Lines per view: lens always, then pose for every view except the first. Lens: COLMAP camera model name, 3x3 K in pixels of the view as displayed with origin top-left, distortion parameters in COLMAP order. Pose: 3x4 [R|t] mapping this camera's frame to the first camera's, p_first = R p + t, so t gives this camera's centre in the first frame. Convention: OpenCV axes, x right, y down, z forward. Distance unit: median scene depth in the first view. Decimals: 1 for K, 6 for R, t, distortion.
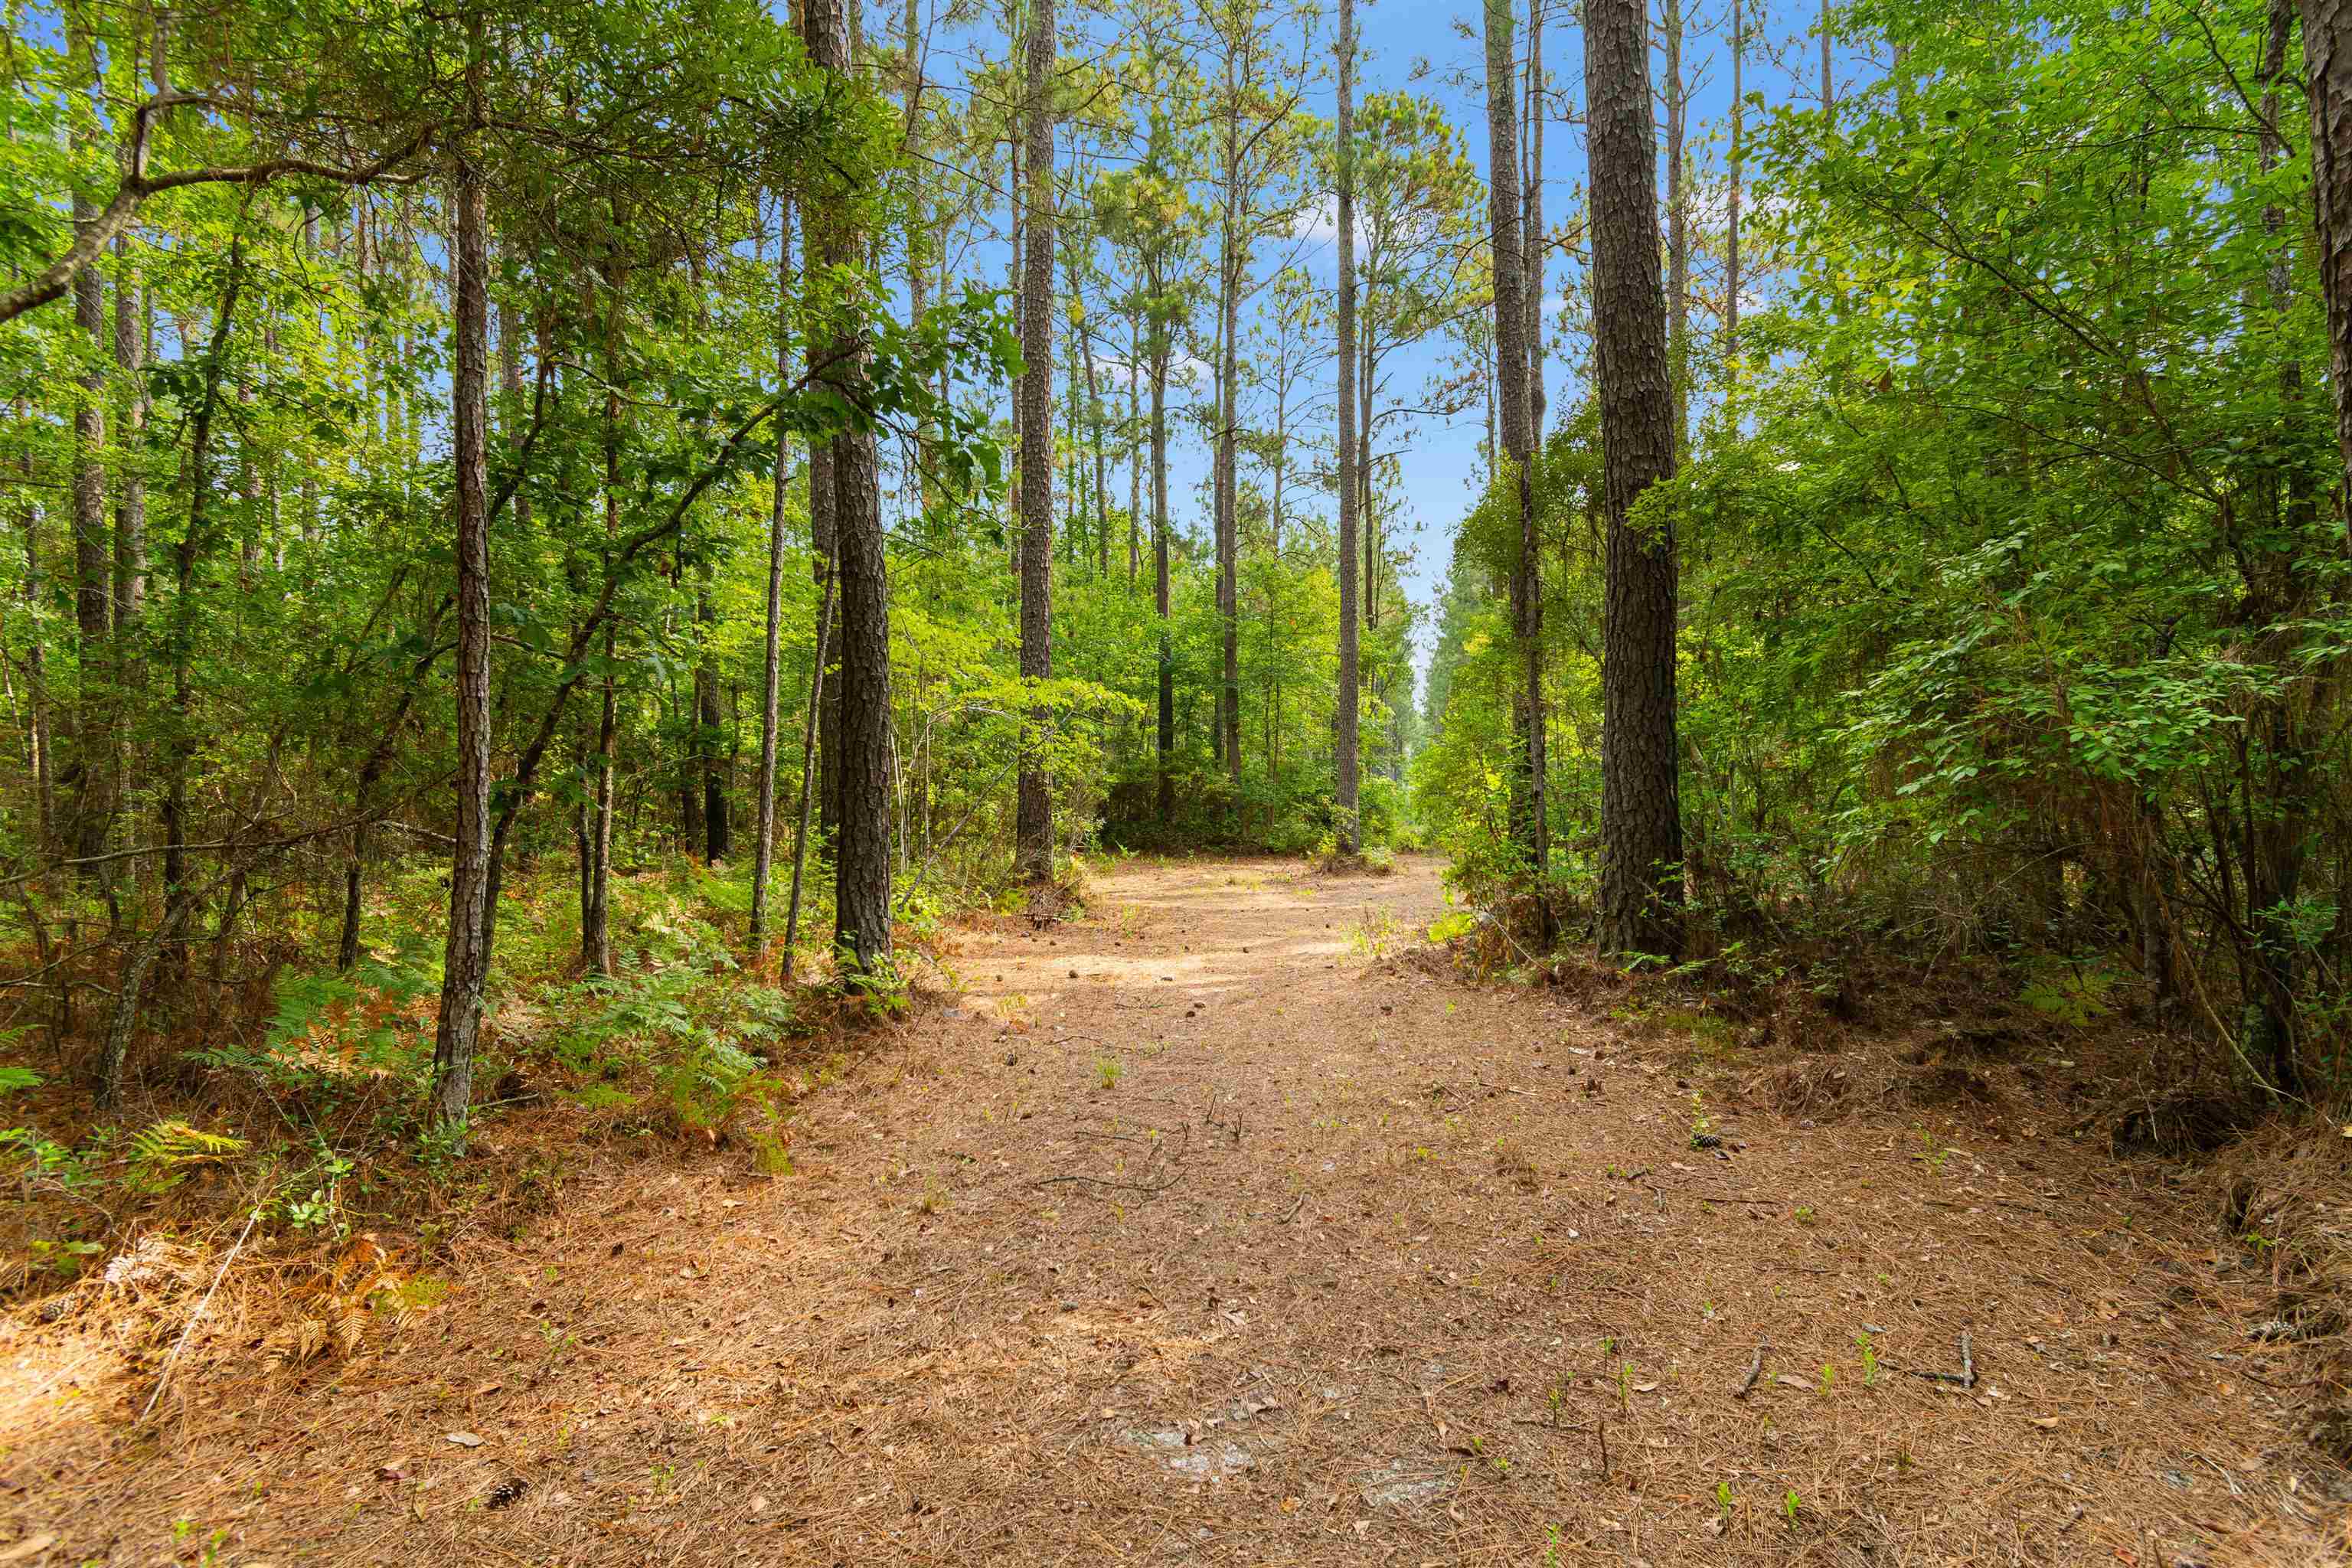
lens RADIAL K [[1108.5, 0, 1178.6], [0, 1108.5, 793.1], [0, 0, 1]] dist [0.000347, 0.000004]
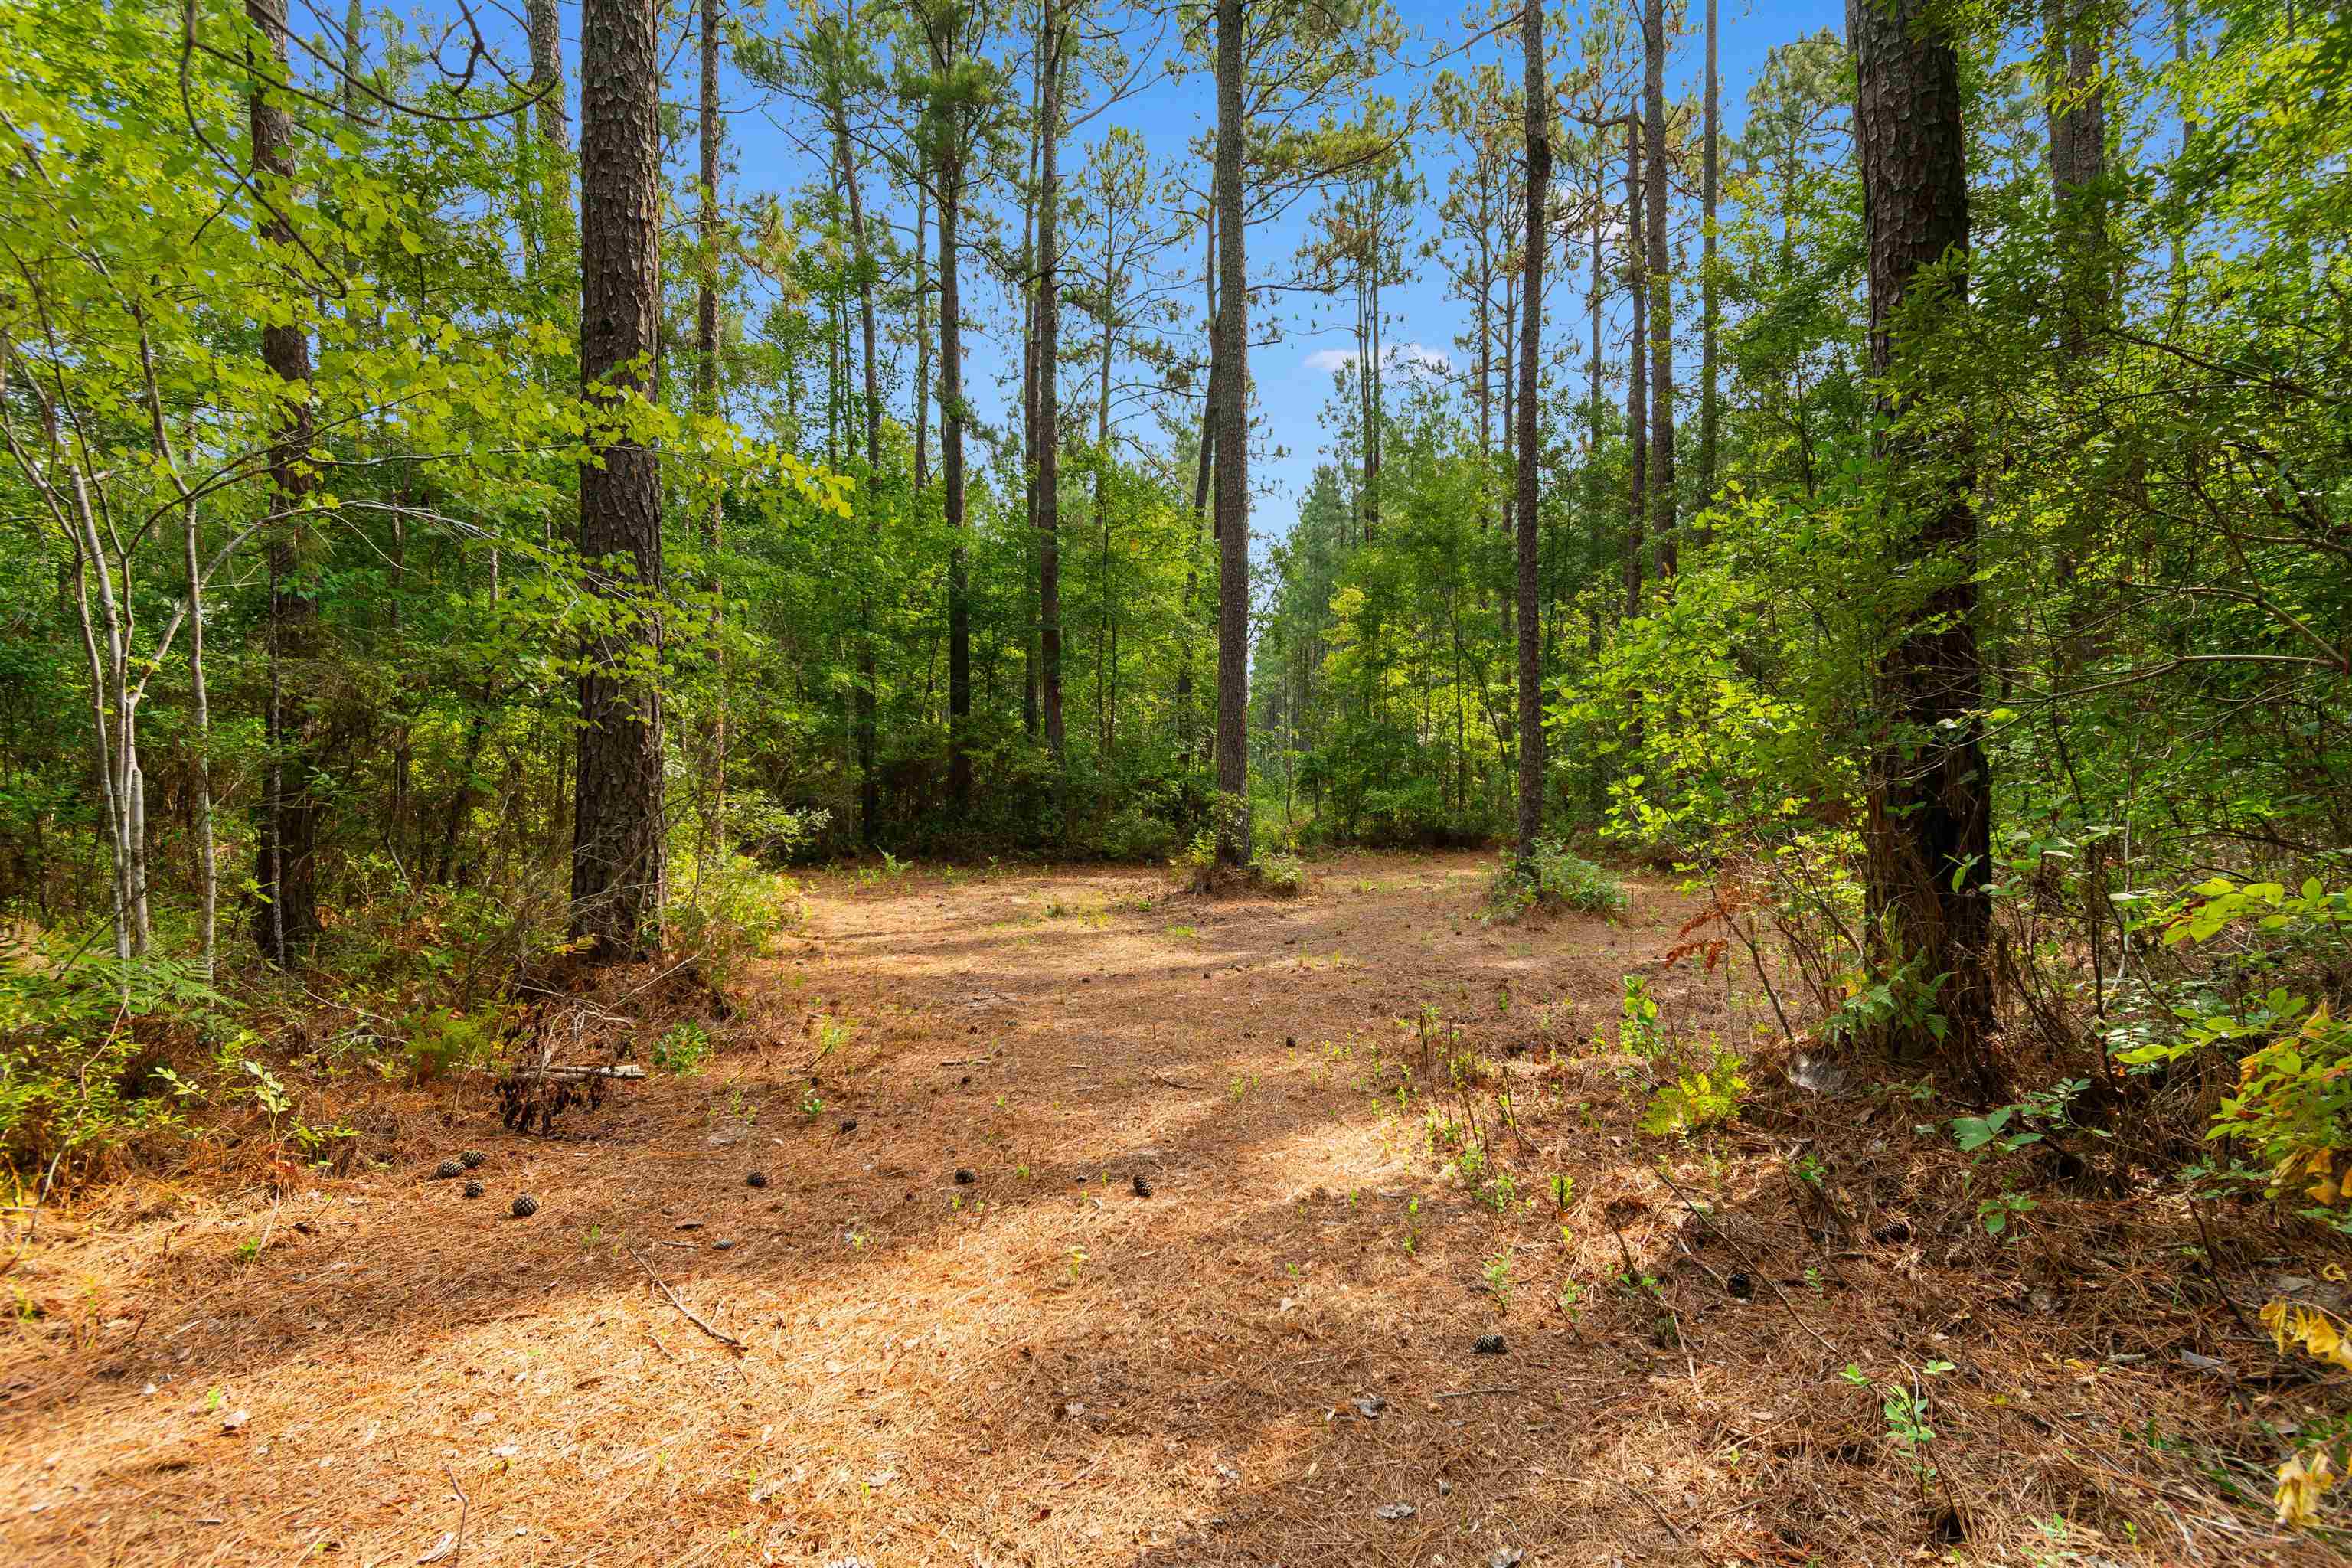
lens RADIAL K [[1209.8, 0, 1172.4], [0, 1209.8, 792.7], [0, 0, 1]] dist [0.002802, 0.000108]
pose [[0.987858, -0.000178, 0.155360, 0.003338], [-0.000705, 0.999984, 0.005628, 0.005753], [-0.155359, -0.005669, 0.987842, 0.198829]]
